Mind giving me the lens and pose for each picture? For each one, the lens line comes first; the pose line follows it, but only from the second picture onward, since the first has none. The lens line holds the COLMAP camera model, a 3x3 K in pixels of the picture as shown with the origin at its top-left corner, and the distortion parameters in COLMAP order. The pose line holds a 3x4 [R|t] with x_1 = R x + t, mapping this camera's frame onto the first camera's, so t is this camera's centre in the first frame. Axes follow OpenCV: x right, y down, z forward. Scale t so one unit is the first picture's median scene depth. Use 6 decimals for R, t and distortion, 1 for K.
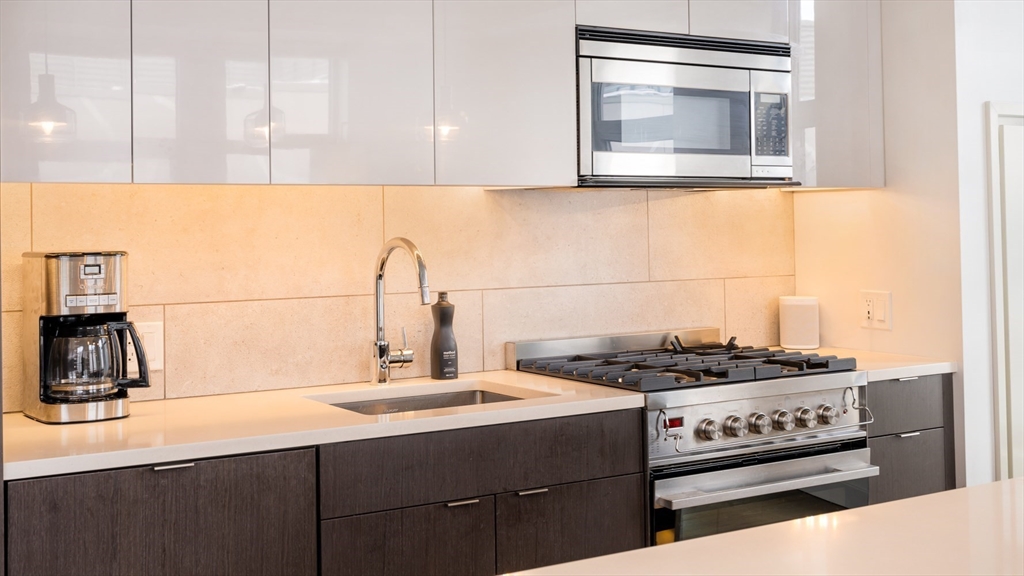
lens RADIAL K [[1215.7, 0, 462.4], [0, 1215.7, 208.3], [0, 0, 1]] dist [-0.001027, 0.000000]
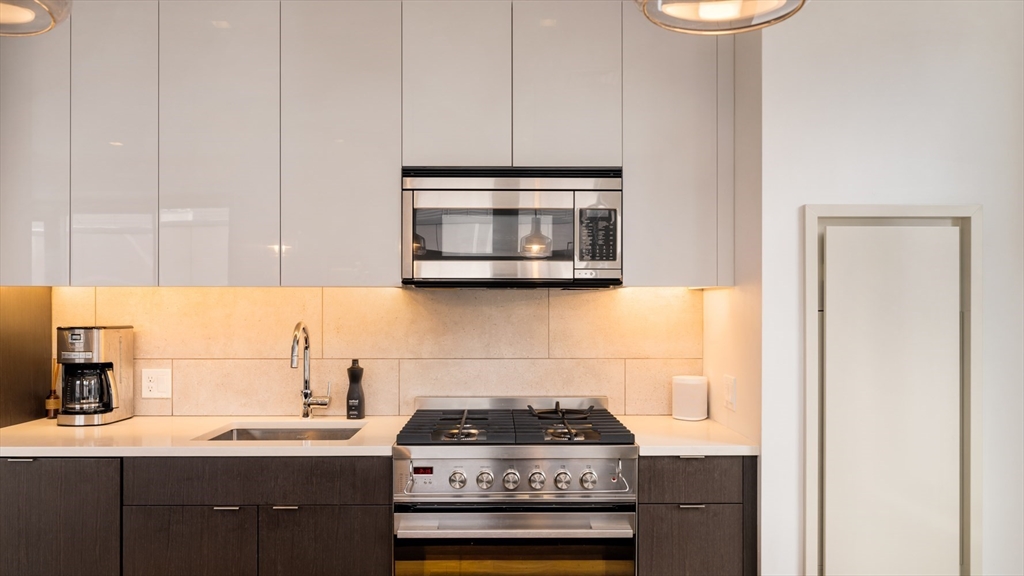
lens RADIAL K [[693.1, 0, 489.7], [0, 693.1, 319.3], [0, 0, 1]] dist [-0.005098, 0.002117]
pose [[0.862457, 0.021462, -0.505674, 0.597014], [-0.005359, 0.999432, 0.033279, -0.008430], [0.506101, -0.025992, 0.862082, 0.403595]]
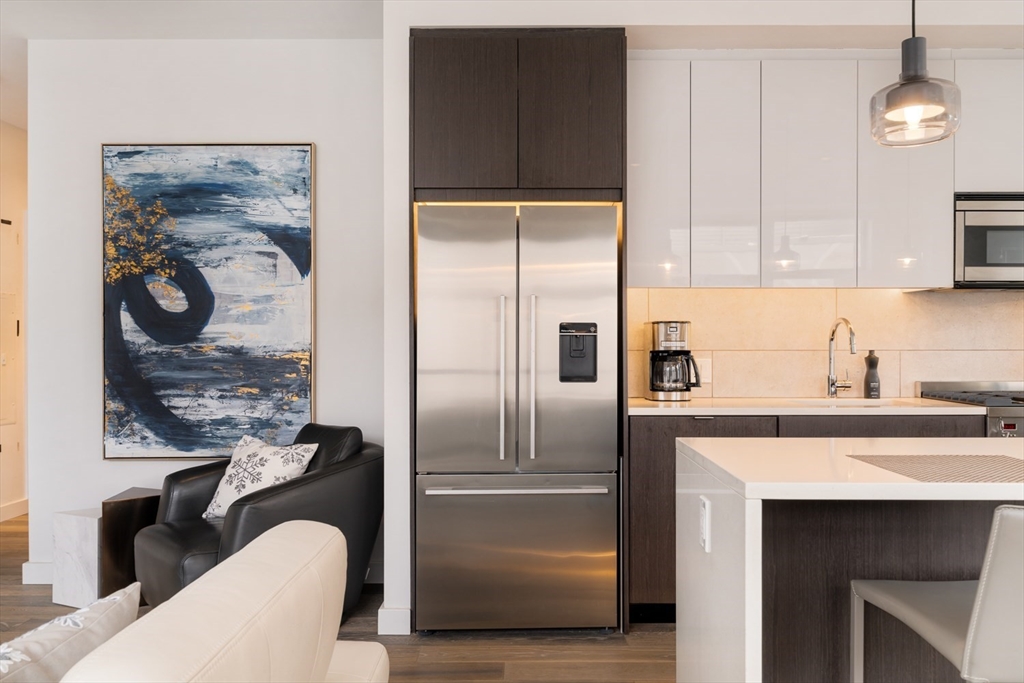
lens RADIAL K [[800.4, 0, 520.1], [0, 800.4, 346.8], [0, 0, 1]] dist [-0.003888, -0.000436]
pose [[0.852918, 0.016391, -0.521787, 0.170357], [-0.004392, 0.999697, 0.024225, 0.042450], [0.522026, -0.018370, 0.852732, -0.287417]]
